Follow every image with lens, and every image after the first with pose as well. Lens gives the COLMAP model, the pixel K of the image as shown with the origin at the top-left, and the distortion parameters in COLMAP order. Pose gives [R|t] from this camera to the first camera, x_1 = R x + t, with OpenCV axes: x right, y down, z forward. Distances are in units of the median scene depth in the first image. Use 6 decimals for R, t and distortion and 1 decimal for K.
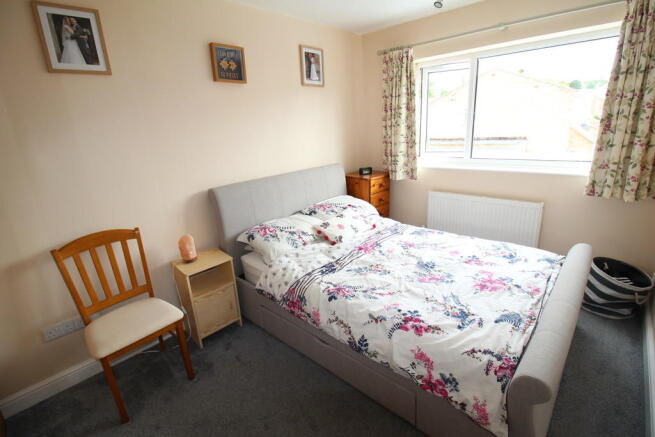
lens RADIAL K [[314.0, 0, 327.5], [0, 314.0, 218.5], [0, 0, 1]] dist [0.000605, -0.012705]
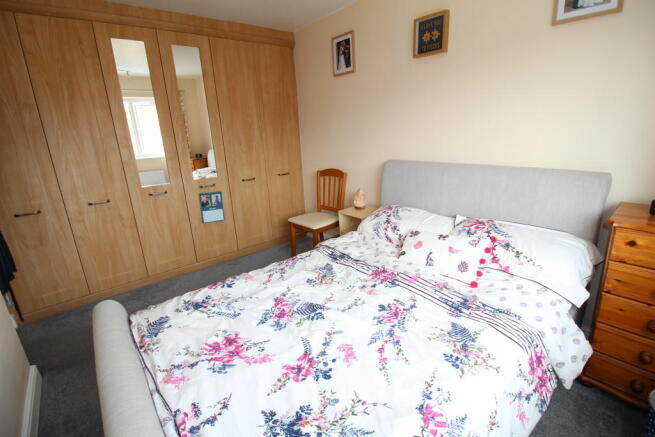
lens RADIAL K [[314.0, 0, 327.5], [0, 314.0, 218.5], [0, 0, 1]] dist [0.000605, -0.012705]
pose [[-0.151954, 0.333009, -0.930599, 0.899823], [-0.237234, 0.901721, 0.361413, -0.296566], [0.959495, 0.275688, -0.058020, 1.029451]]
